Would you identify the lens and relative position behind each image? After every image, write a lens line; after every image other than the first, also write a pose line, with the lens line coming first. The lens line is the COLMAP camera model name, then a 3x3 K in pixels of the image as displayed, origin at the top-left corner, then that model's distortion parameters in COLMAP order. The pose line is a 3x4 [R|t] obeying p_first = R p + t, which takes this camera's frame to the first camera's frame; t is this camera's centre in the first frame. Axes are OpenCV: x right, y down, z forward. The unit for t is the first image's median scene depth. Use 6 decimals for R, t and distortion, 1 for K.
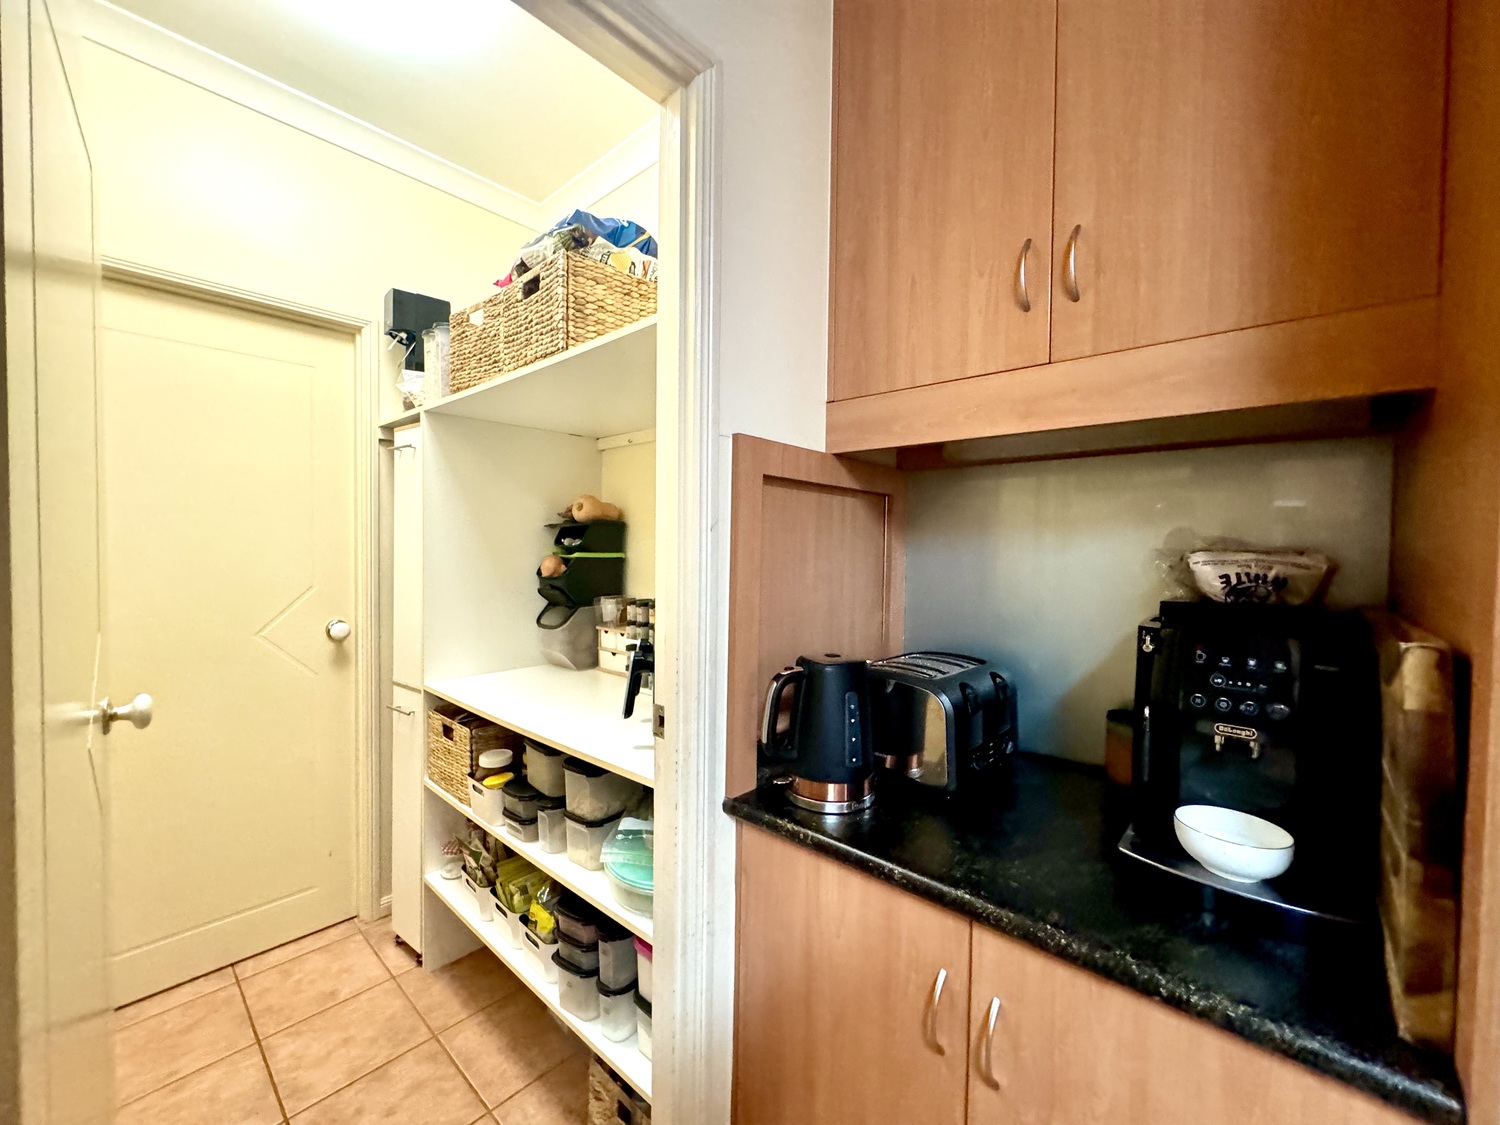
lens RADIAL K [[609.5, 0, 753.8], [0, 609.5, 561.8], [0, 0, 1]] dist [0.003934, 0.000404]
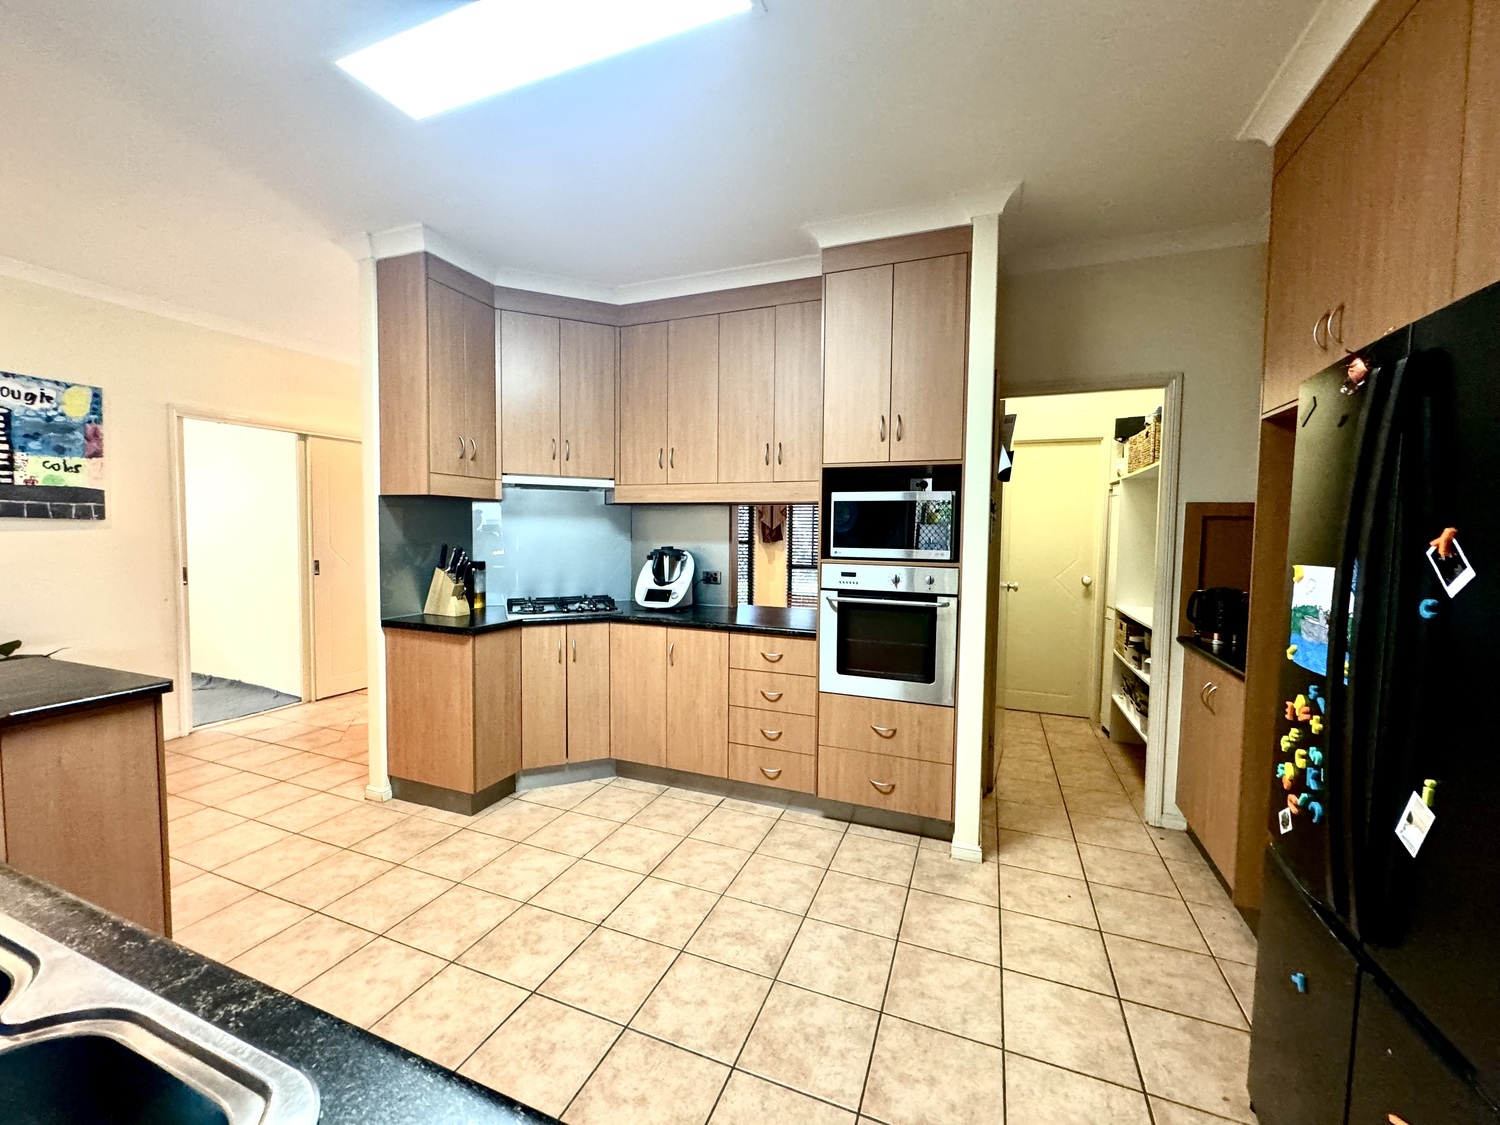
lens RADIAL K [[609.5, 0, 753.8], [0, 609.5, 561.8], [0, 0, 1]] dist [0.003934, 0.000404]
pose [[0.365630, 0.047185, -0.929563, 1.100149], [-0.035478, 0.998695, 0.036740, 0.014609], [0.930084, 0.019546, 0.366827, -1.091797]]
